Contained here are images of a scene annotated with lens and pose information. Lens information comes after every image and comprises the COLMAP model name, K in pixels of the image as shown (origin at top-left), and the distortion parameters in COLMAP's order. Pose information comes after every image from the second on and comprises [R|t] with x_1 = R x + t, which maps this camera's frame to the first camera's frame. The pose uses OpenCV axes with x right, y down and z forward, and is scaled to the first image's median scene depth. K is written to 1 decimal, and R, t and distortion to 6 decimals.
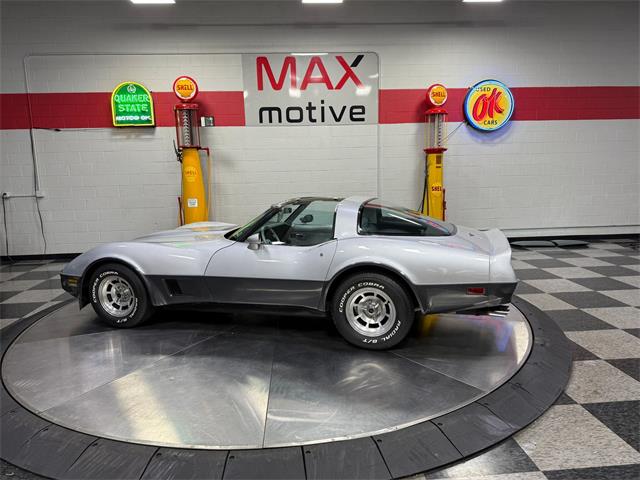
lens RADIAL K [[453.3, 0, 320.3], [0, 453.3, 239.2], [0, 0, 1]] dist [0.011547, -0.031755]
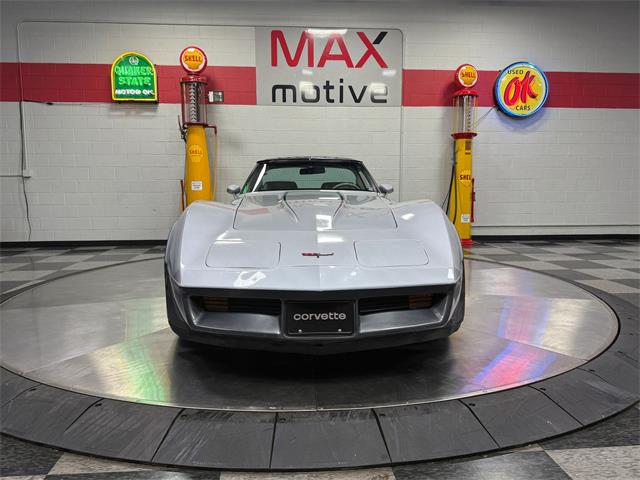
lens RADIAL K [[475.1, 0, 317.8], [0, 475.1, 239.1], [0, 0, 1]] dist [-0.004612, -0.008763]
pose [[0.999786, 0.019003, 0.008228, -0.045239], [-0.018557, 0.998513, -0.051250, 0.067302], [-0.009190, 0.051087, 0.998652, 0.059802]]
